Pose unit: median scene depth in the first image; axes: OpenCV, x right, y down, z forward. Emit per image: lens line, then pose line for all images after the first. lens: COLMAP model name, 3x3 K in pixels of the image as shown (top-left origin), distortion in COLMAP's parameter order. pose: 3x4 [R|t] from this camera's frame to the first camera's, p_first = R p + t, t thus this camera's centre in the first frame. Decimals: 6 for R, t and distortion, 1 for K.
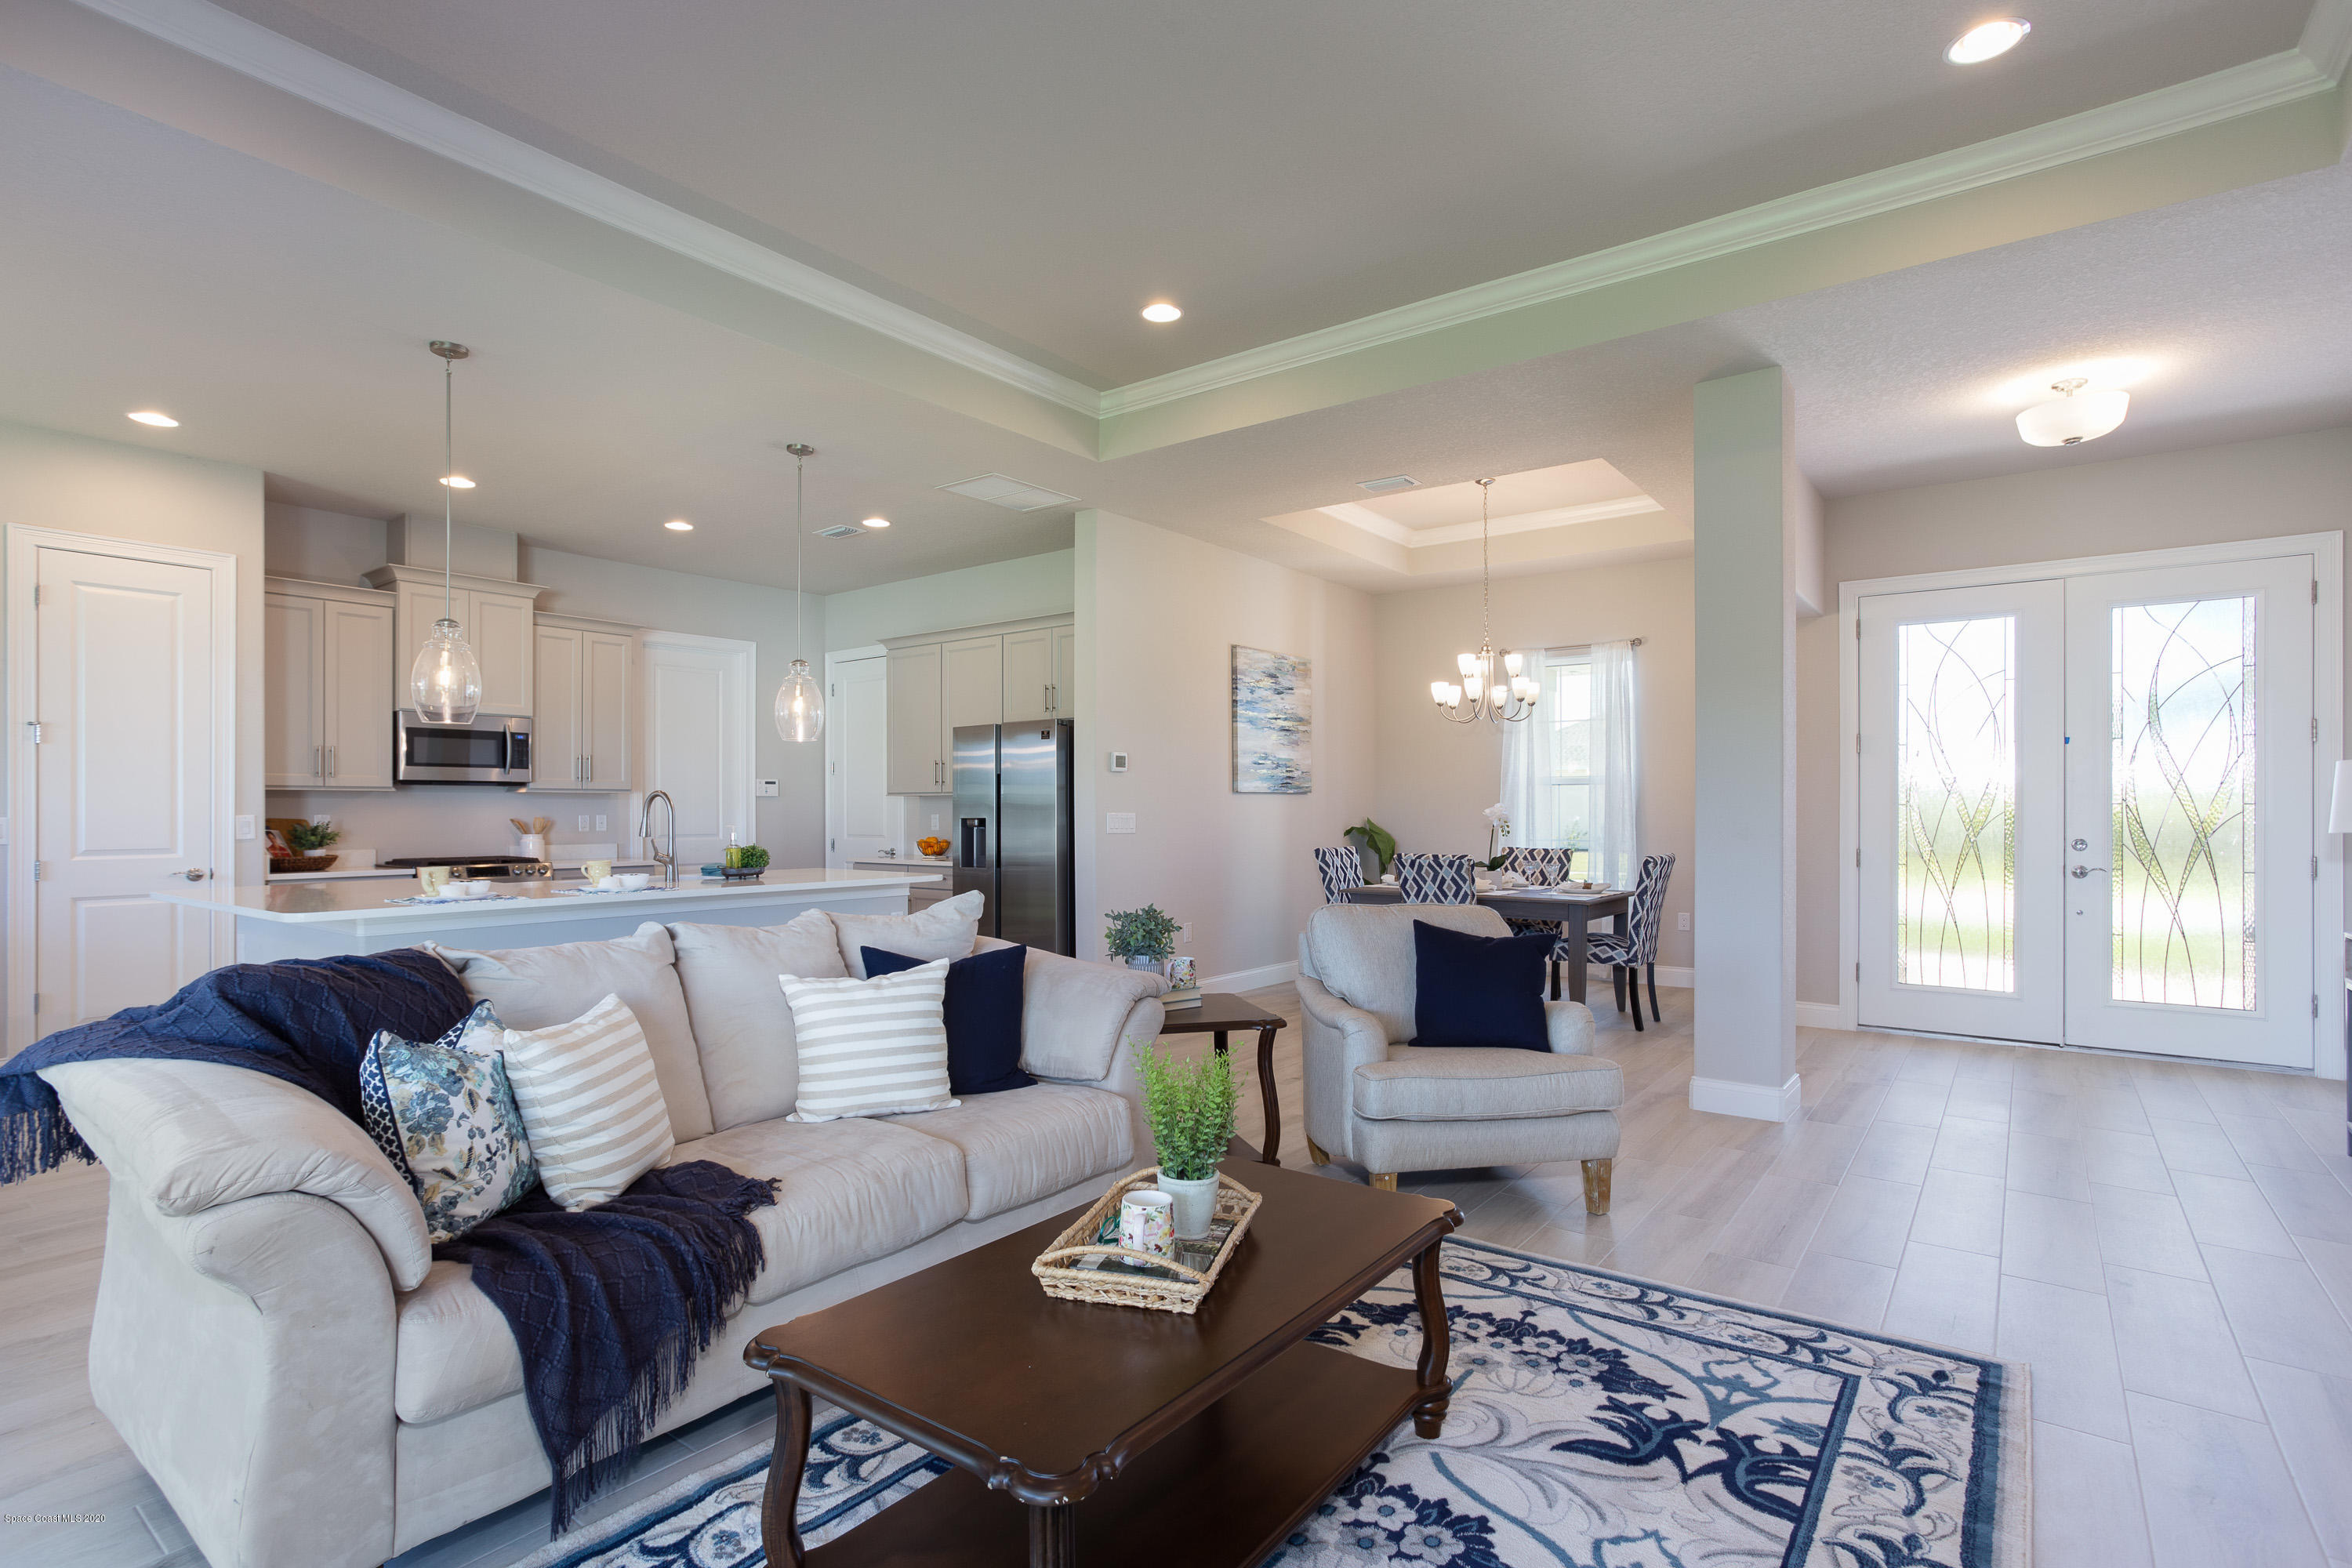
lens RADIAL K [[1140.8, 0, 1176.6], [0, 1140.8, 812.7], [0, 0, 1]] dist [-0.055655, 0.032667]
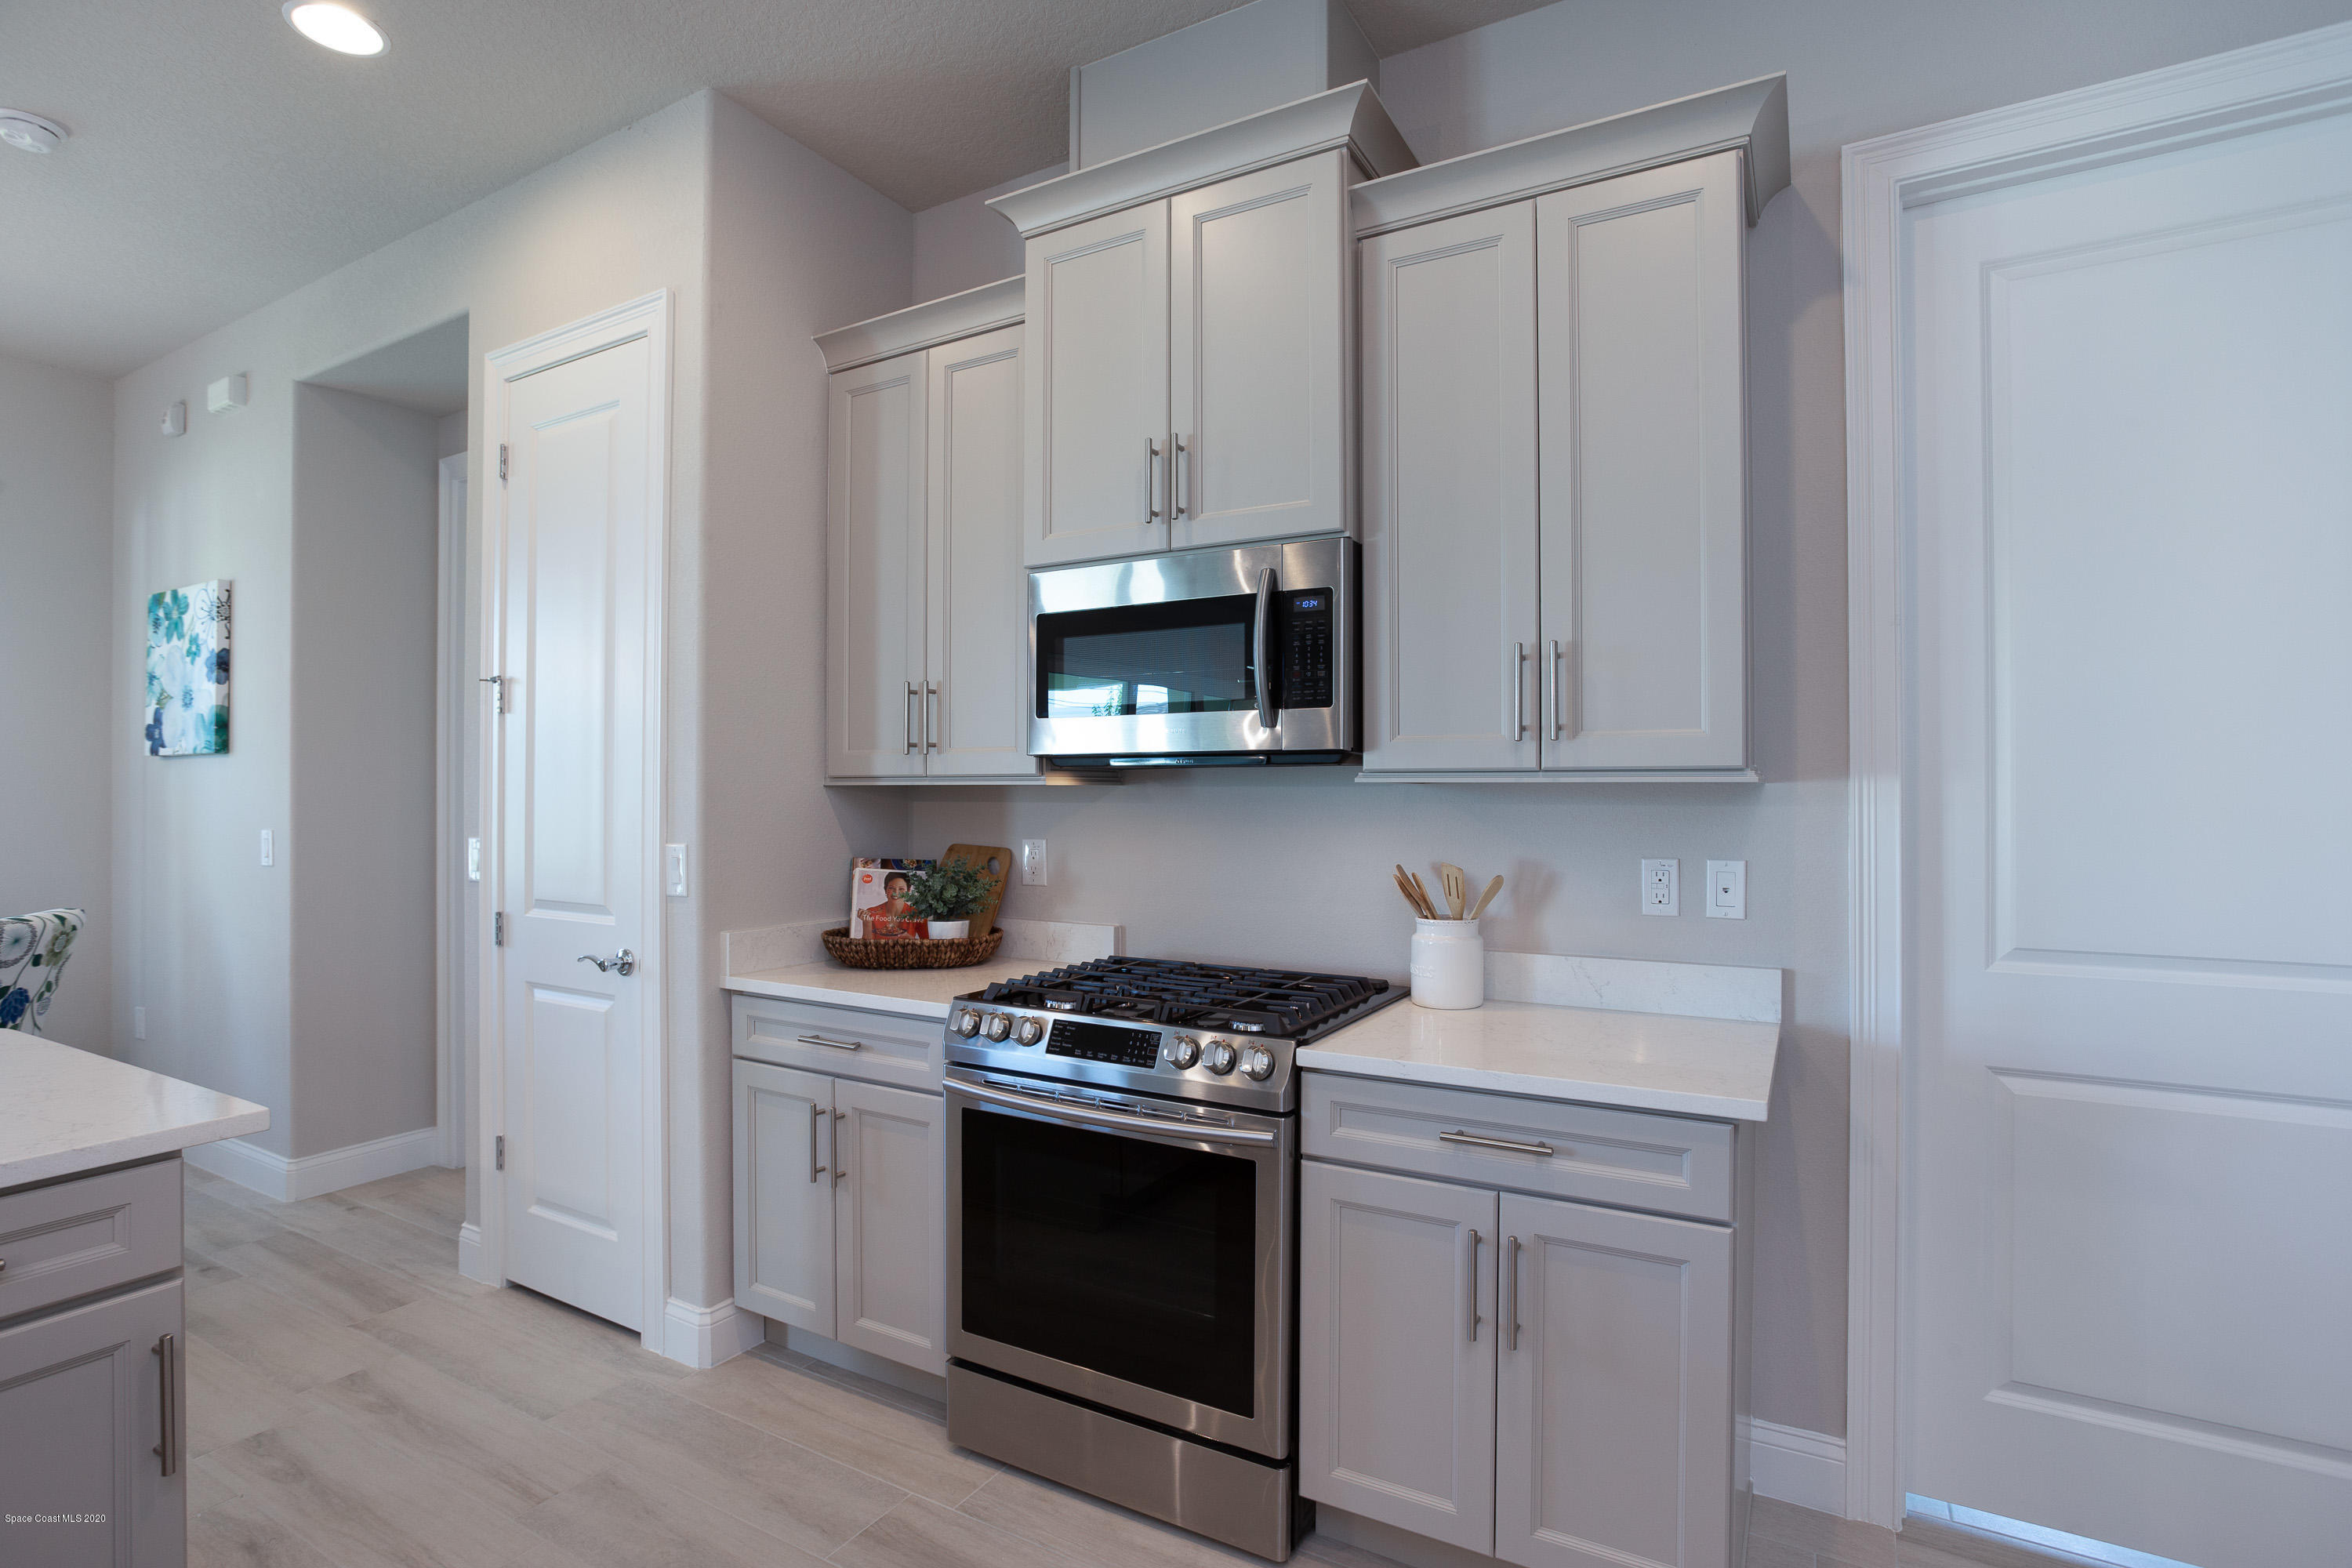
lens RADIAL K [[1134.7, 0, 1176.0], [0, 1134.7, 784.0], [0, 0, 1]] dist [-0.025651, 0.000692]
pose [[0.128665, -0.003942, -0.991680, -0.323819], [-0.001690, 0.999990, -0.004195, -0.019255], [0.991687, 0.002215, 0.128657, 1.065715]]
